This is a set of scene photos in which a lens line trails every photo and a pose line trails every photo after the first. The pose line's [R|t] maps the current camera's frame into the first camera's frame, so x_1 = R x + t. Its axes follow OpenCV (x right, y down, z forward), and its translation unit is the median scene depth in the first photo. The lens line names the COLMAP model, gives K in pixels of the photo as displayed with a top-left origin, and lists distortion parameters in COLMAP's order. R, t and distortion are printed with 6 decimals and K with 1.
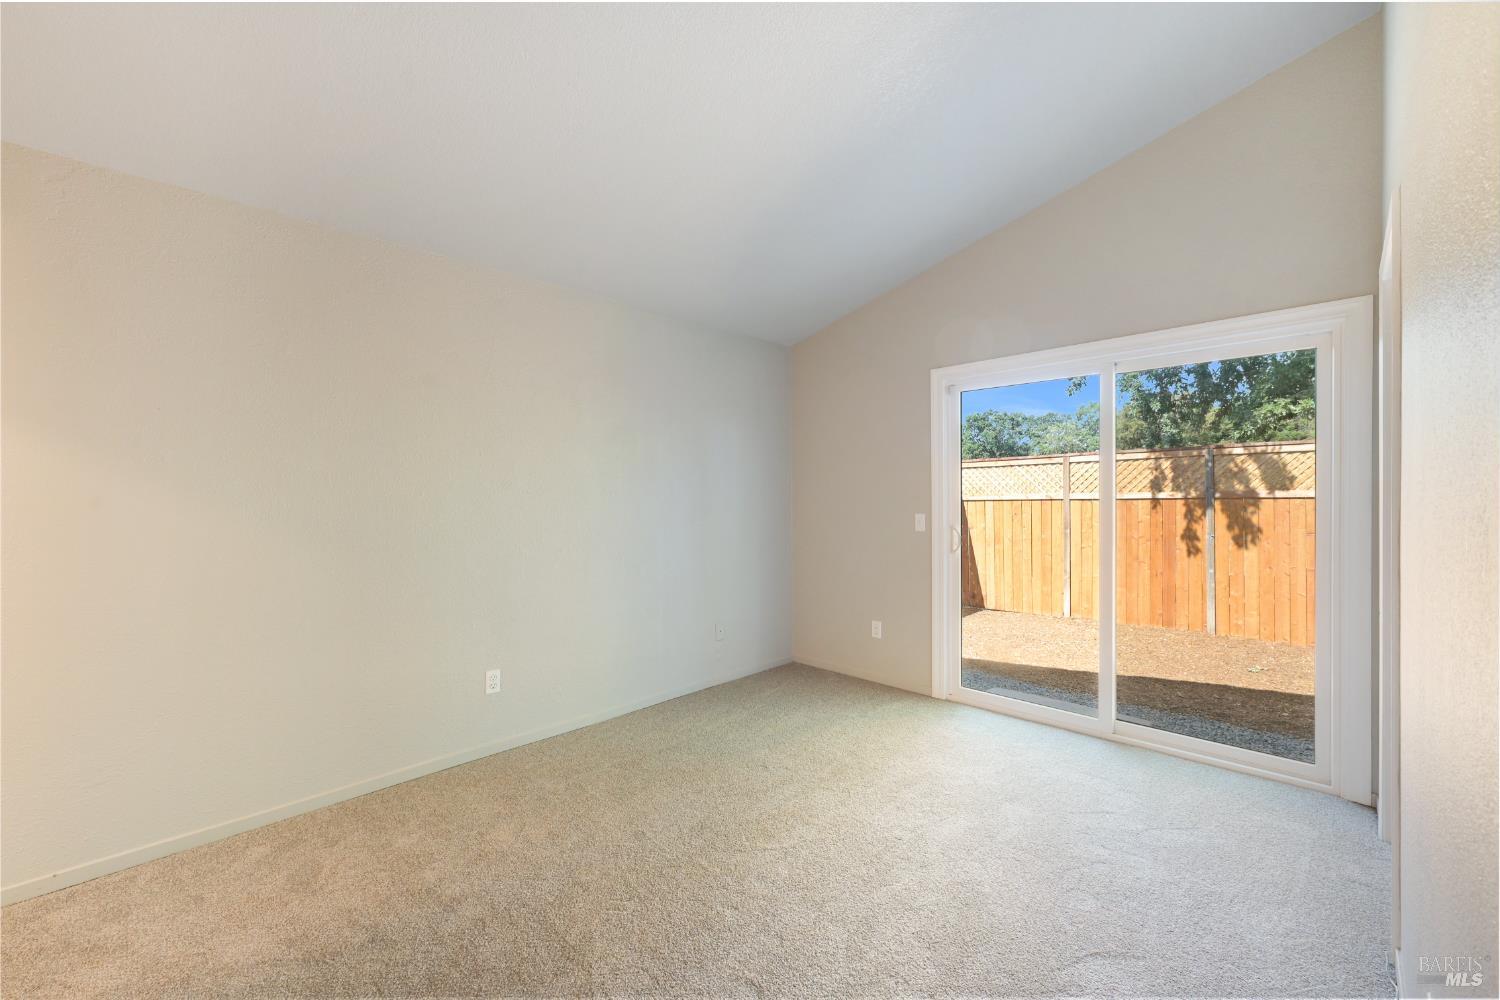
lens RADIAL K [[595.2, 0, 747.5], [0, 595.2, 496.6], [0, 0, 1]] dist [-0.000237, 0.000698]
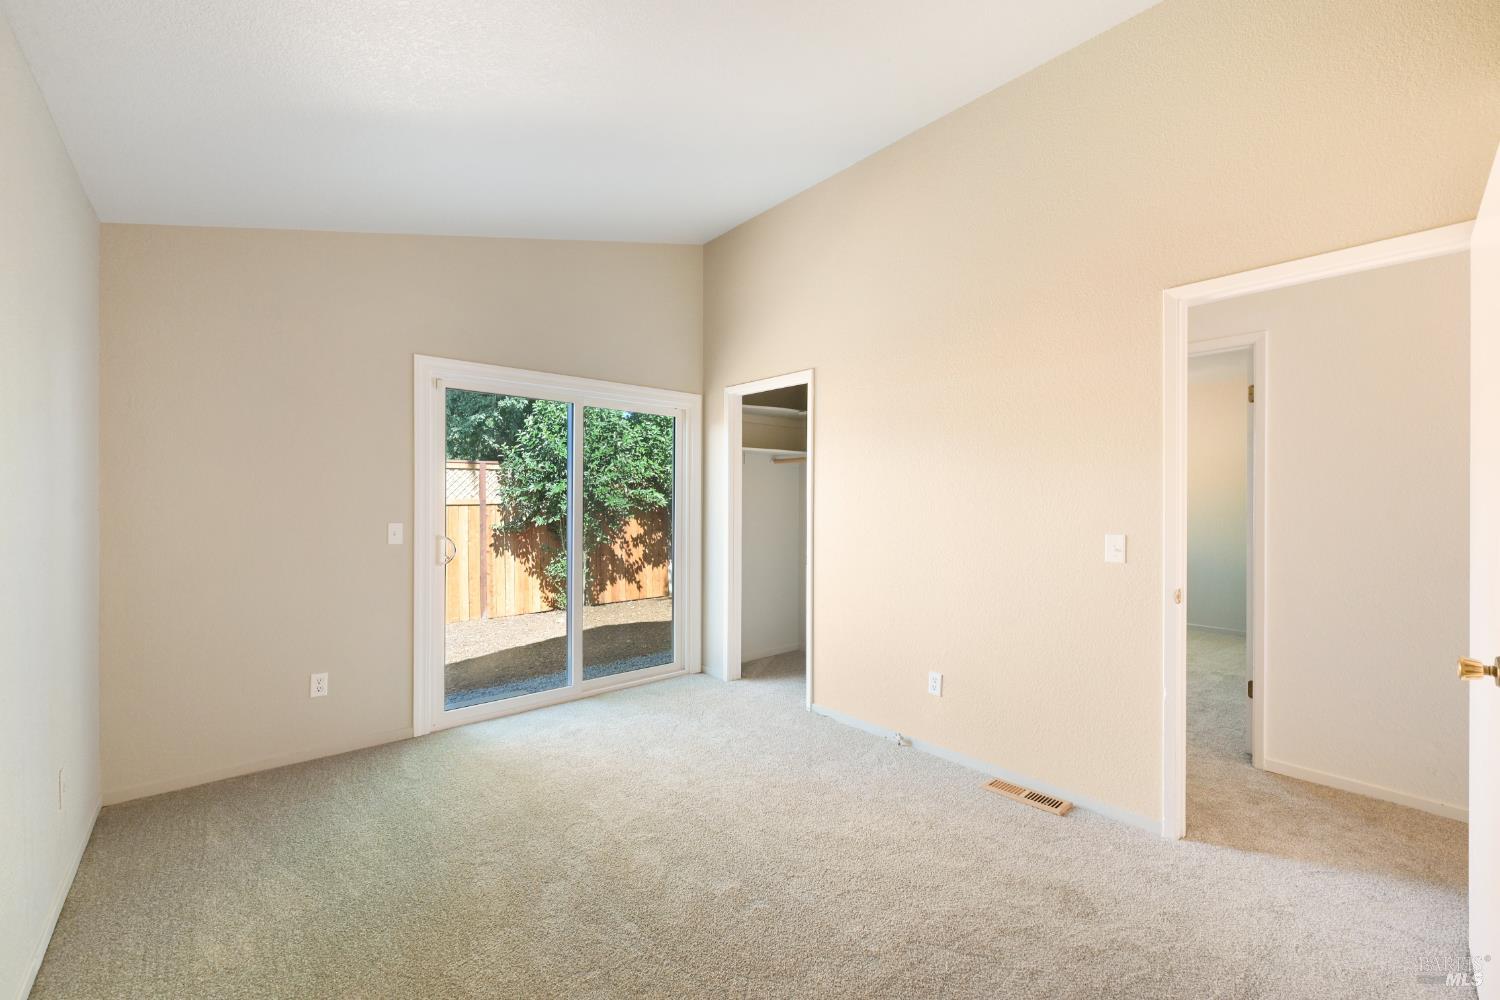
lens RADIAL K [[595.2, 0, 748.6], [0, 595.2, 491.0], [0, 0, 1]] dist [-0.000237, 0.000698]
pose [[0.074801, 0.028800, 0.996782, -0.525947], [-0.004841, 0.999582, -0.028518, 0.005985], [-0.997187, -0.002692, 0.074909, 0.471504]]
